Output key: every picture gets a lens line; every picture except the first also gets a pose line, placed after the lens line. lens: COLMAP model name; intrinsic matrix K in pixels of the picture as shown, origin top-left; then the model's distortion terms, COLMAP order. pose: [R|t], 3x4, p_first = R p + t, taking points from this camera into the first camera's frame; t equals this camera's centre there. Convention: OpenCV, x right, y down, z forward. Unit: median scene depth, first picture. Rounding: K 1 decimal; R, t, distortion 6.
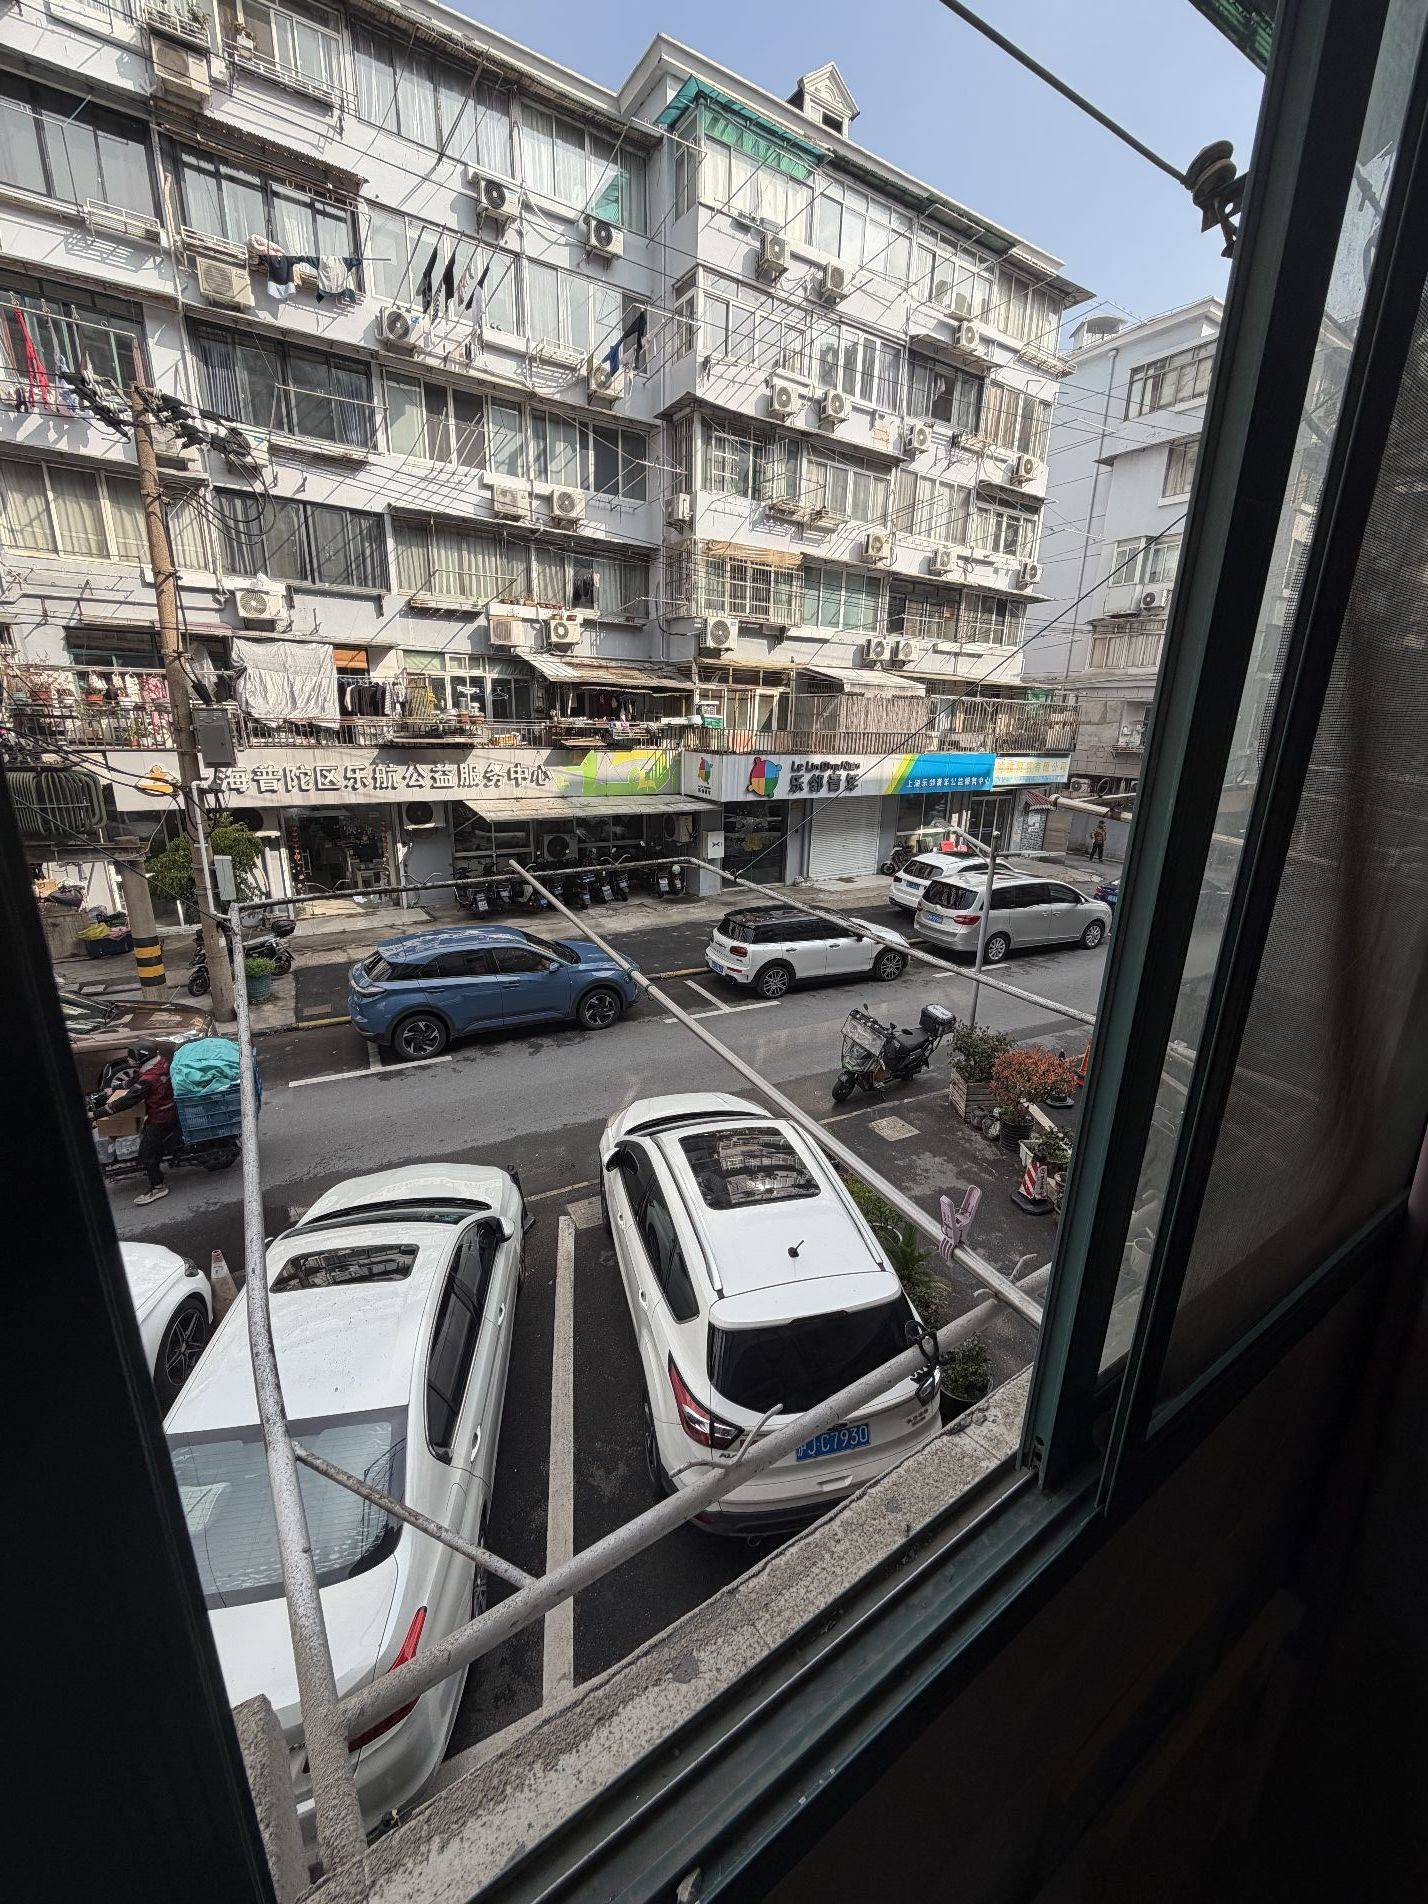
lens RADIAL K [[757.4, 0, 711.8], [0, 757.4, 946.9], [0, 0, 1]] dist [0.000540, -0.000233]
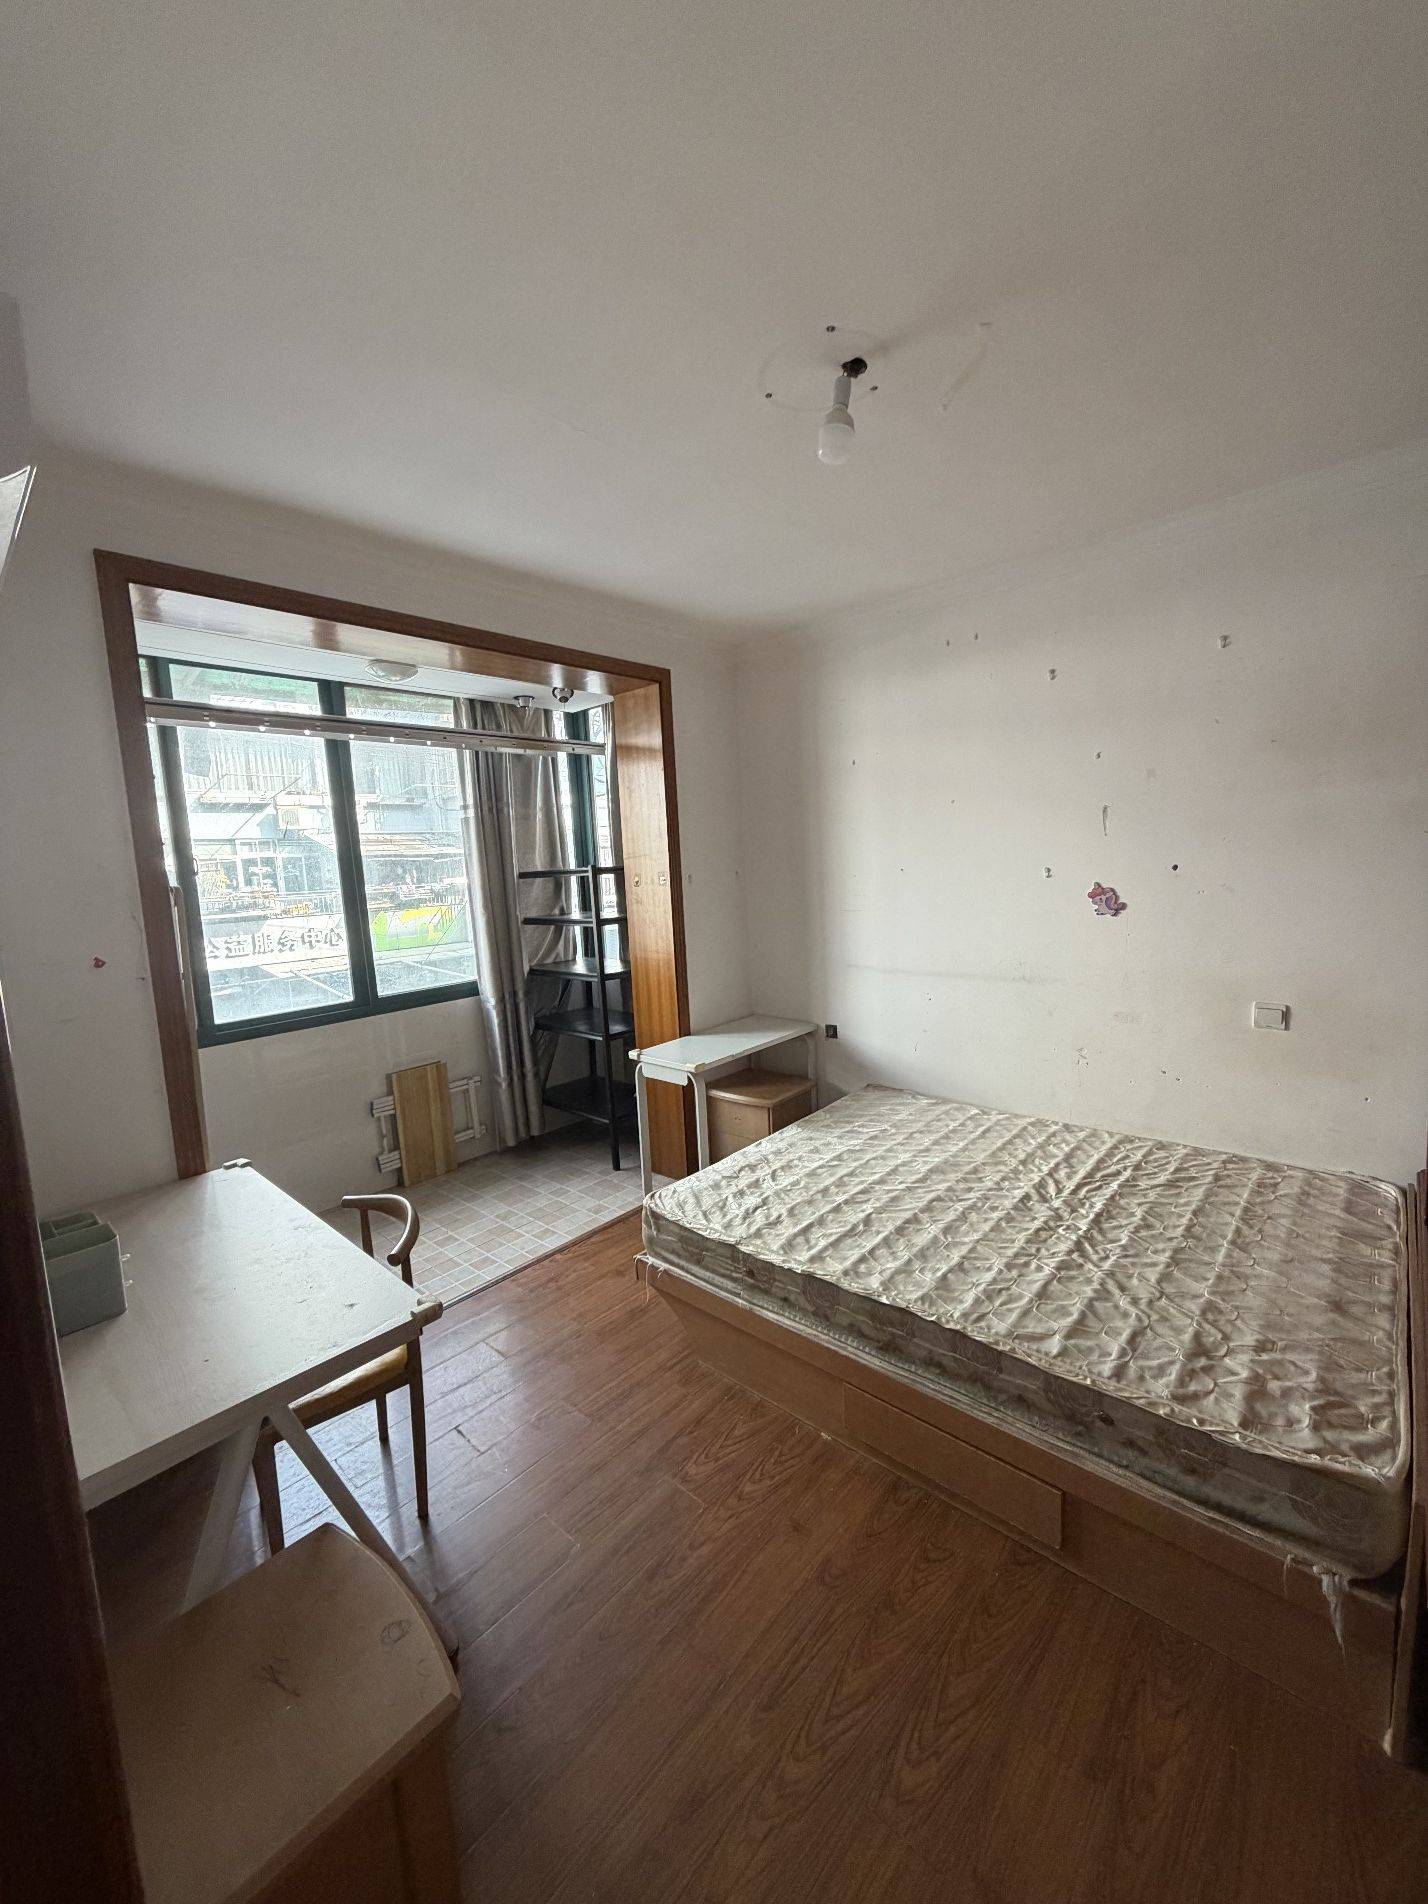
lens RADIAL K [[757.4, 0, 713.1], [0, 757.4, 947.7], [0, 0, 1]] dist [0.000540, -0.000233]
pose [[0.968301, -0.104482, 0.226886, 0.067780], [0.144168, 0.975522, -0.166047, 0.062102], [-0.203983, 0.193494, 0.959662, -0.209426]]
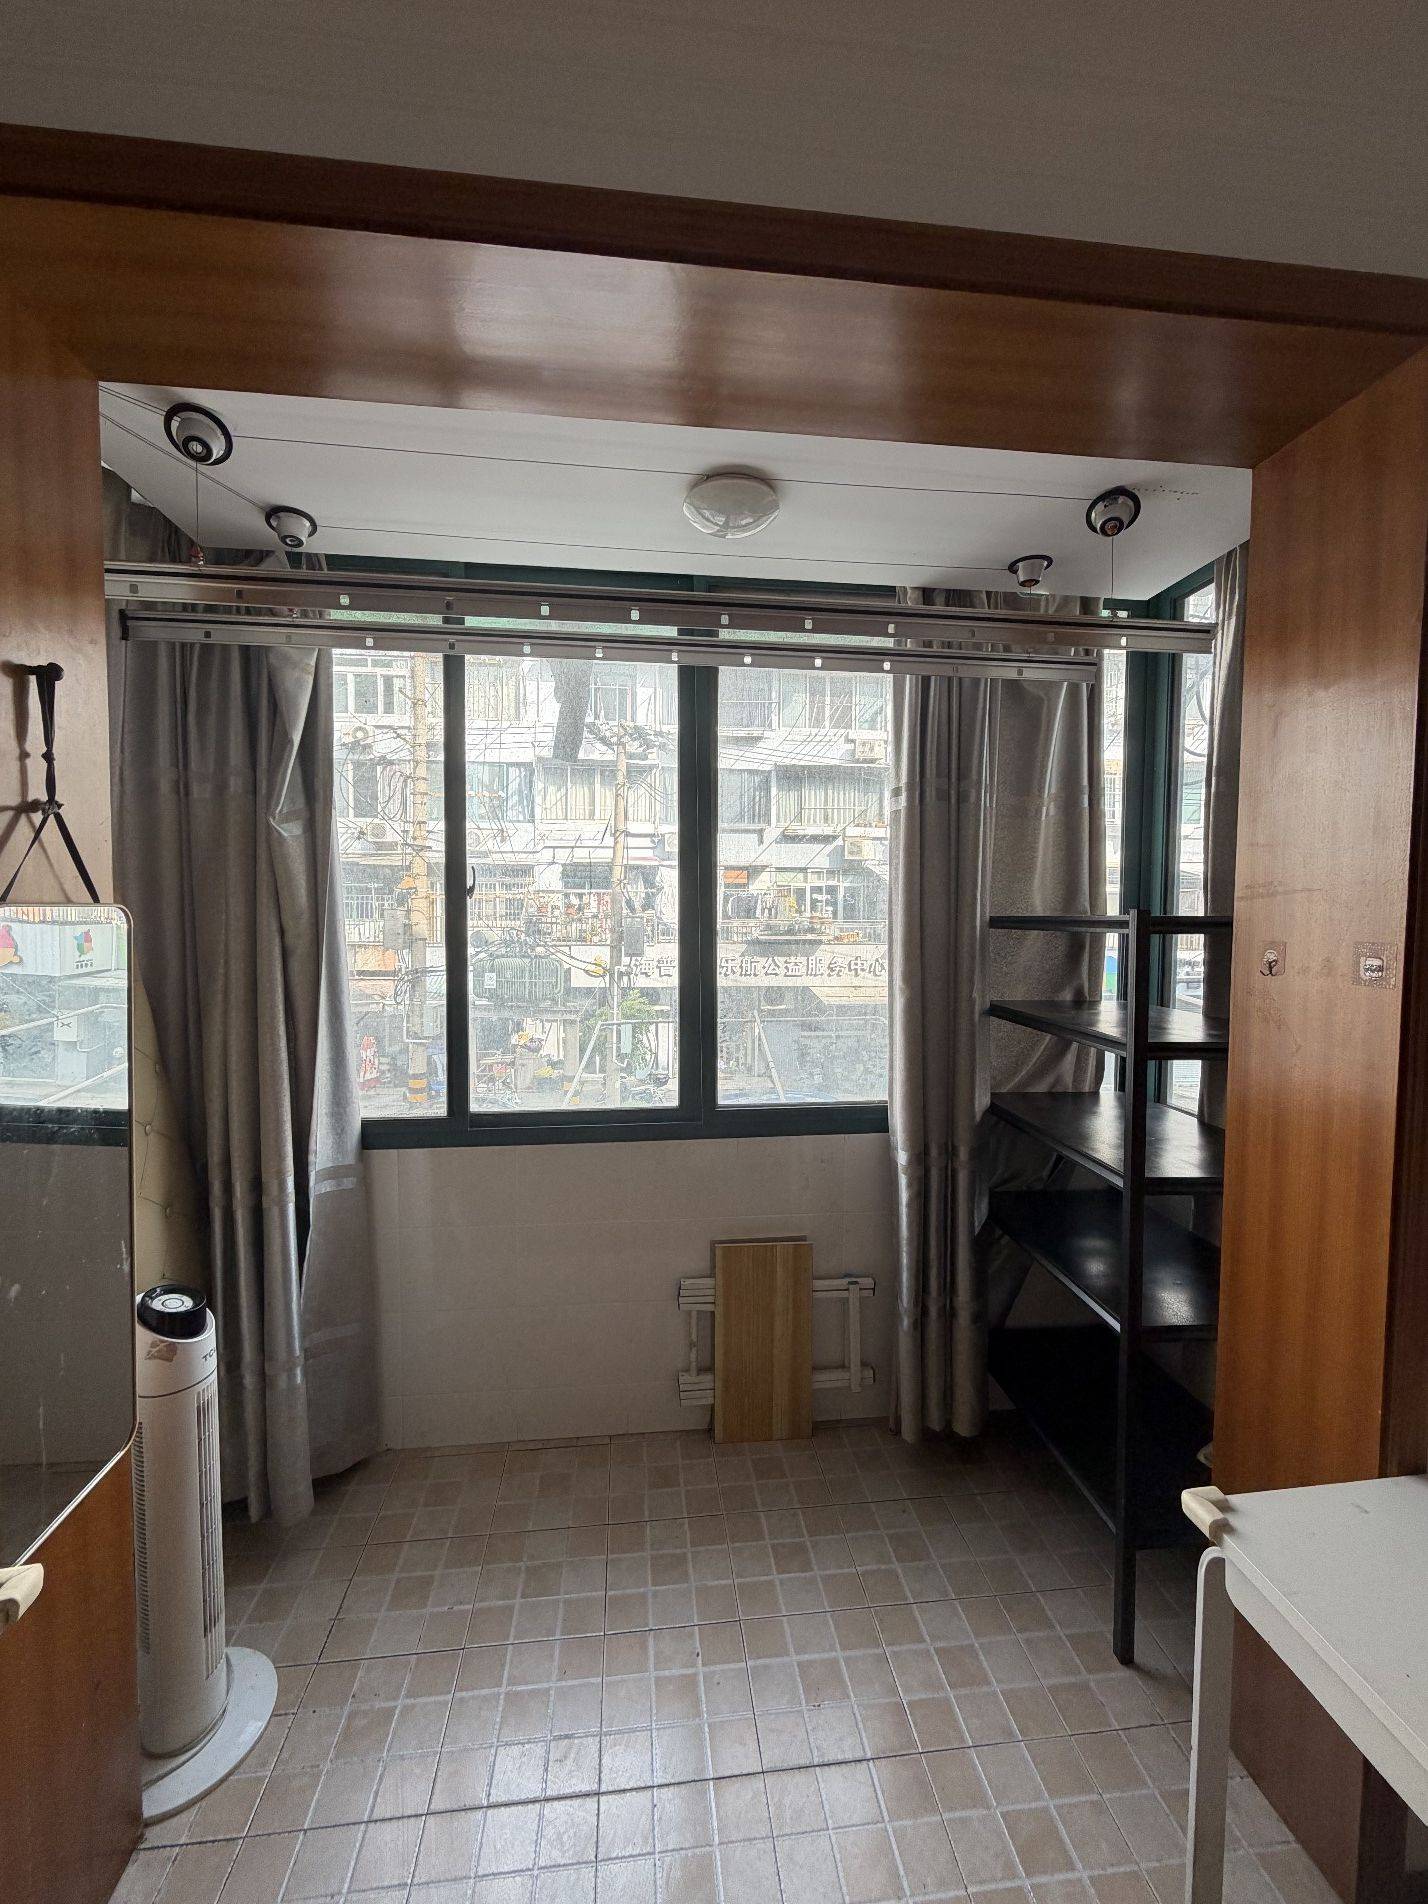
lens RADIAL K [[757.4, 0, 708.5], [0, 757.4, 949.8], [0, 0, 1]] dist [0.000540, -0.000233]
pose [[0.884179, 0.003648, -0.467134, 0.083189], [-0.119443, 0.968496, -0.218515, 0.026210], [0.451620, 0.249002, 0.856760, -0.090963]]
